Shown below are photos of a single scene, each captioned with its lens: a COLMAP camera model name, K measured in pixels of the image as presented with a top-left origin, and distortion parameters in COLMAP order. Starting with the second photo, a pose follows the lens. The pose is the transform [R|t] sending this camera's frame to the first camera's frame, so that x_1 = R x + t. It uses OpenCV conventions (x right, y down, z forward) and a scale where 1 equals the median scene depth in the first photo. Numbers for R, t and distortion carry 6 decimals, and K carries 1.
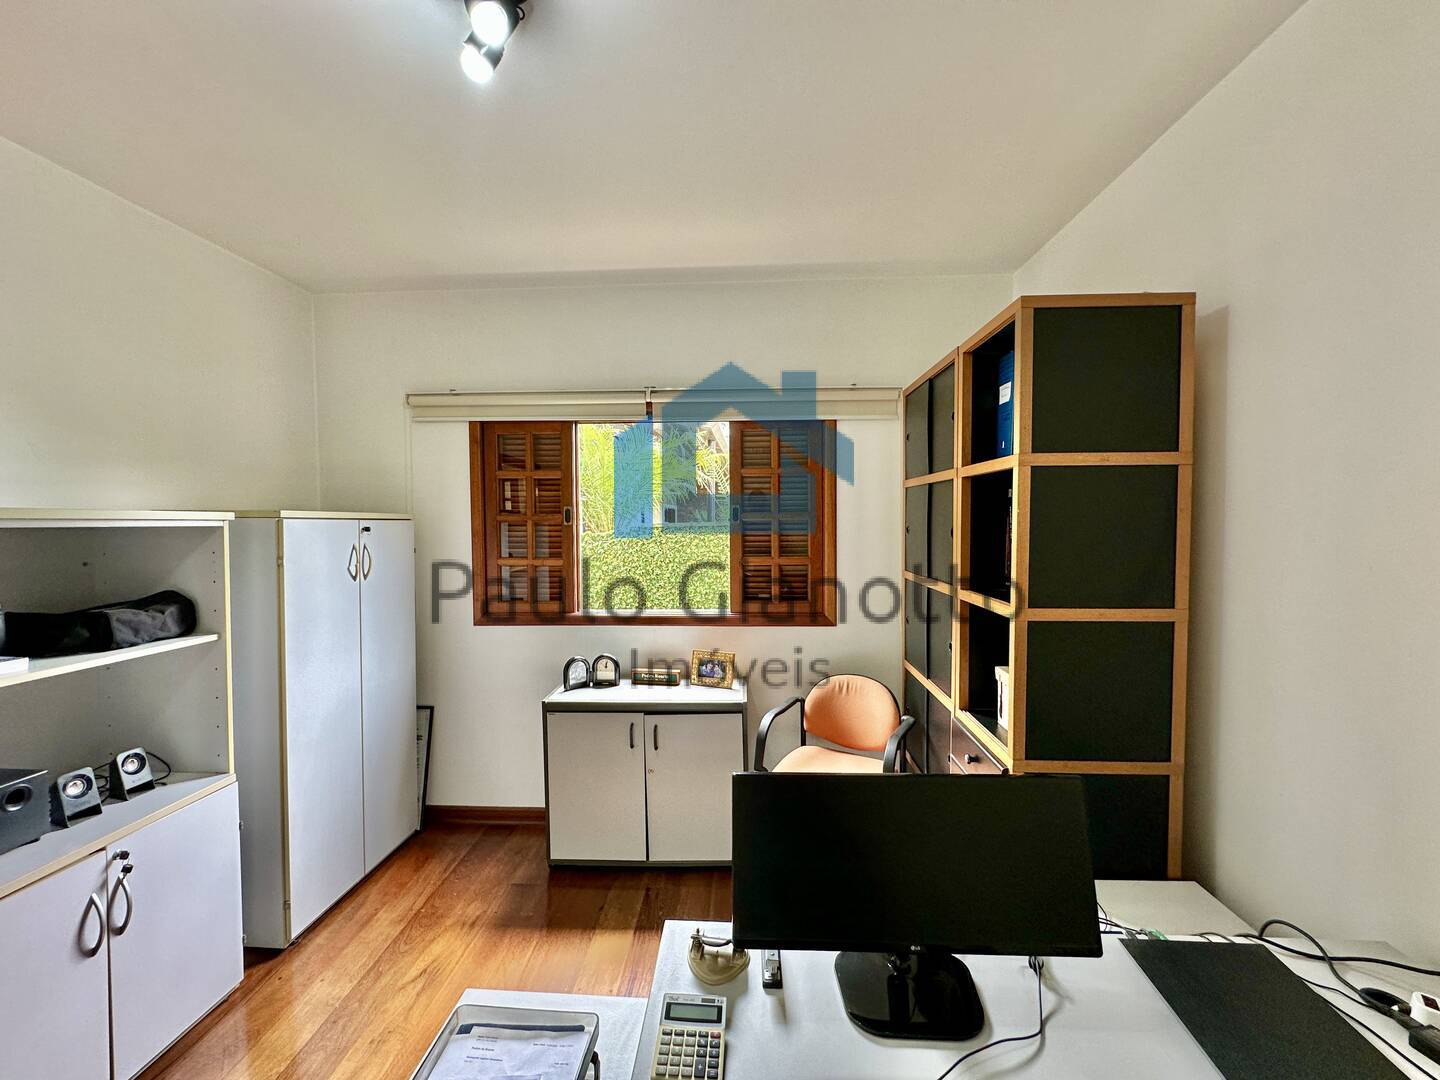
lens RADIAL K [[576.8, 0, 723.1], [0, 576.8, 538.4], [0, 0, 1]] dist [-0.002212, -0.000007]
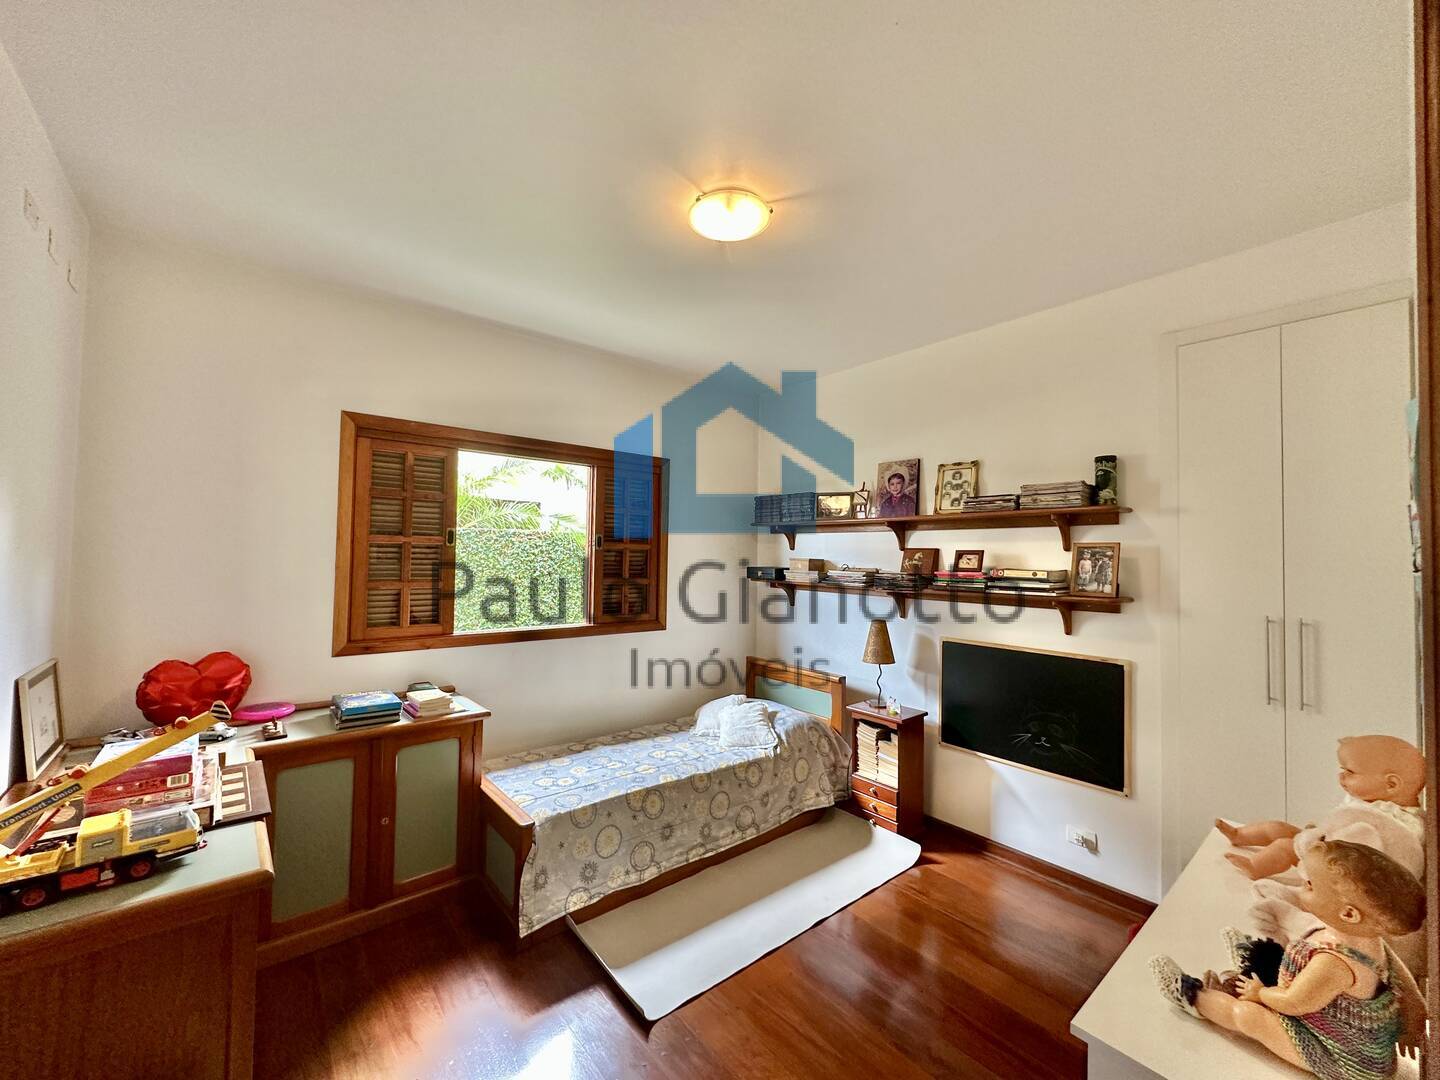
lens RADIAL K [[576.8, 0, 721.4], [0, 576.8, 542.9], [0, 0, 1]] dist [-0.002212, -0.000007]
pose [[0.736468, 0.036339, 0.675496, -0.603692], [-0.001337, 0.998632, -0.052264, 0.022703], [-0.676471, 0.037587, 0.735509, -0.063244]]
